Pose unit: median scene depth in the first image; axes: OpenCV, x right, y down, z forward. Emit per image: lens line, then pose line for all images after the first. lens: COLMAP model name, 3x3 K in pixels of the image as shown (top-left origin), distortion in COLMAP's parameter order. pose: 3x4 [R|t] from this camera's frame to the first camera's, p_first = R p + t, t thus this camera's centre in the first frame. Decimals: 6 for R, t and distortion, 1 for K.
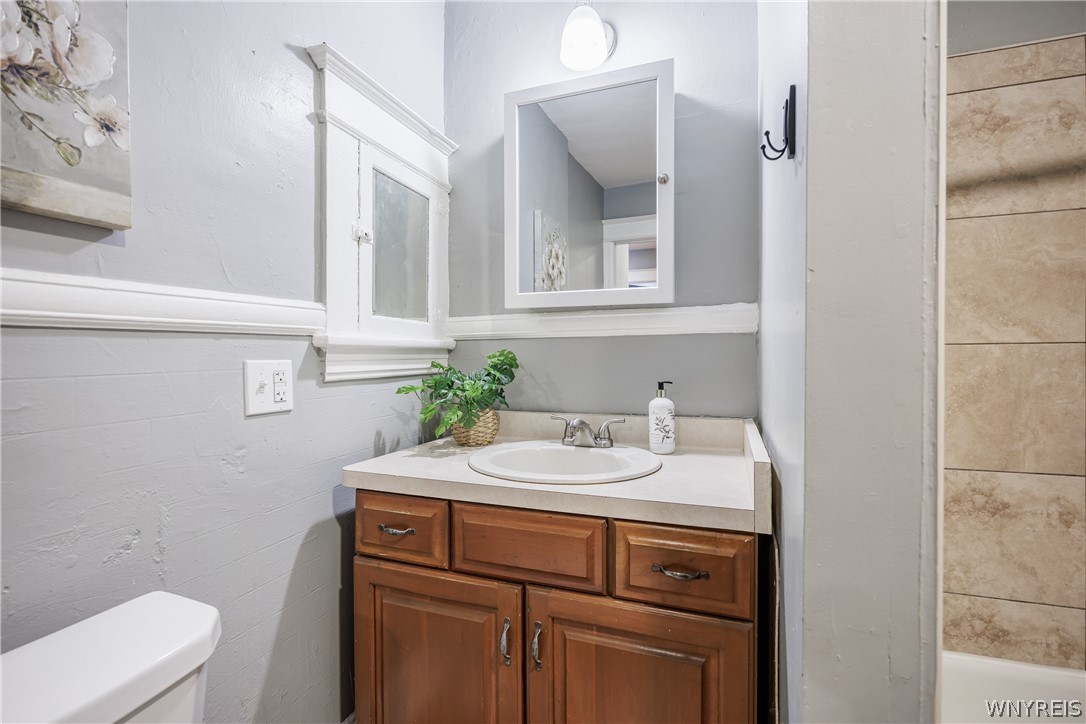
lens RADIAL K [[478.5, 0, 543.5], [0, 478.5, 378.3], [0, 0, 1]] dist [-0.001825, 0.000358]
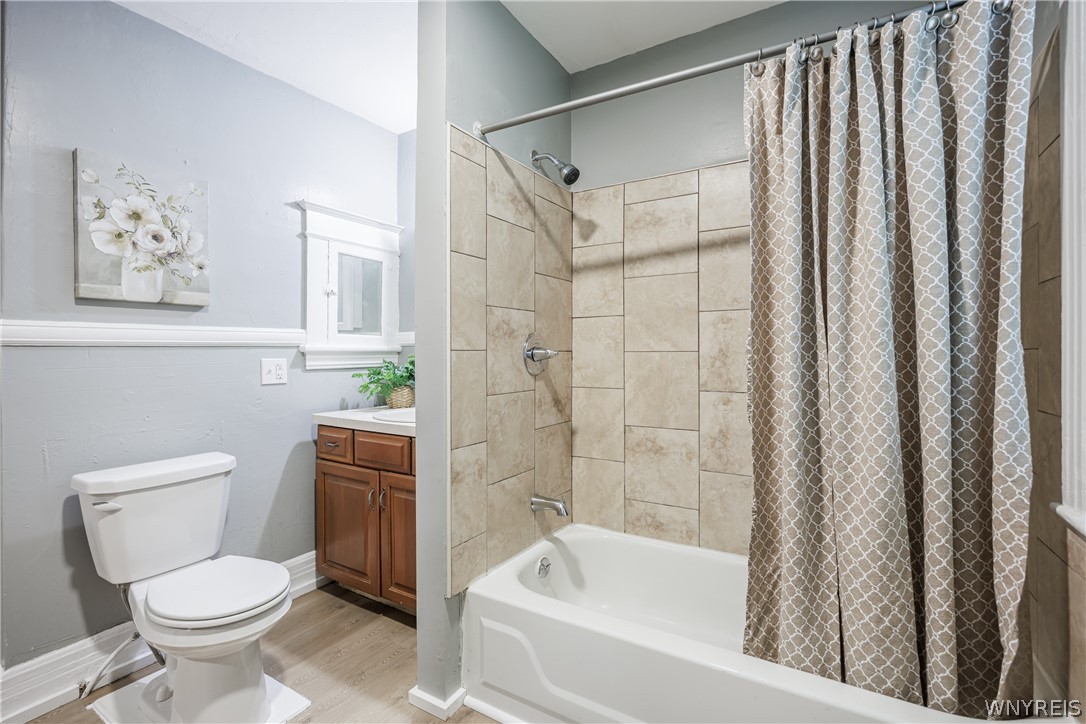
lens RADIAL K [[478.5, 0, 543.5], [0, 478.5, 378.3], [0, 0, 1]] dist [-0.001825, 0.000358]
pose [[0.979946, 0.015132, -0.198689, 0.902170], [-0.013699, 0.999869, 0.008584, 0.012297], [0.198793, -0.005690, 0.980025, -0.737176]]
